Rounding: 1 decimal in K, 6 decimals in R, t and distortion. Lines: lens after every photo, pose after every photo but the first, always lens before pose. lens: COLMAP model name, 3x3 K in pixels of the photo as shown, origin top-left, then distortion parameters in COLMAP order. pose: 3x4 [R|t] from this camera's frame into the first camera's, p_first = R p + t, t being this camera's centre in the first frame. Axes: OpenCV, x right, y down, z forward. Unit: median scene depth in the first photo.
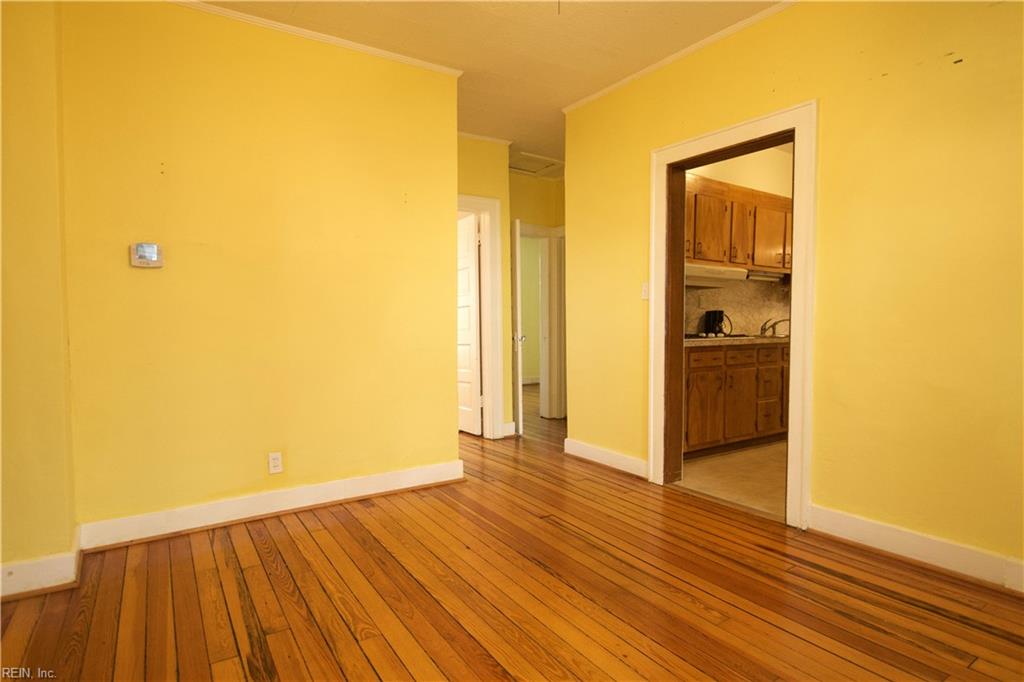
lens RADIAL K [[560.9, 0, 512.0], [0, 560.9, 341.0], [0, 0, 1]] dist [-0.010534, 0.000297]
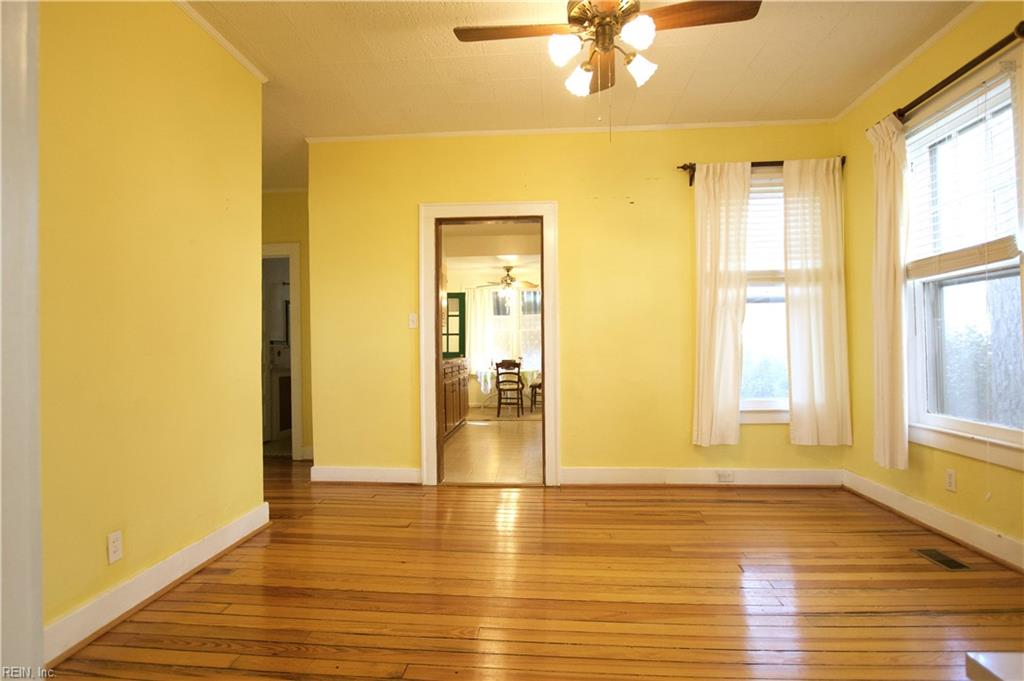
lens RADIAL K [[560.9, 0, 512.0], [0, 560.9, 340.5], [0, 0, 1]] dist [-0.010534, 0.000297]
pose [[0.608106, 0.005950, 0.793834, -0.645860], [0.039533, 0.998504, -0.037768, 0.004243], [-0.792871, 0.054350, 0.606961, 0.153823]]
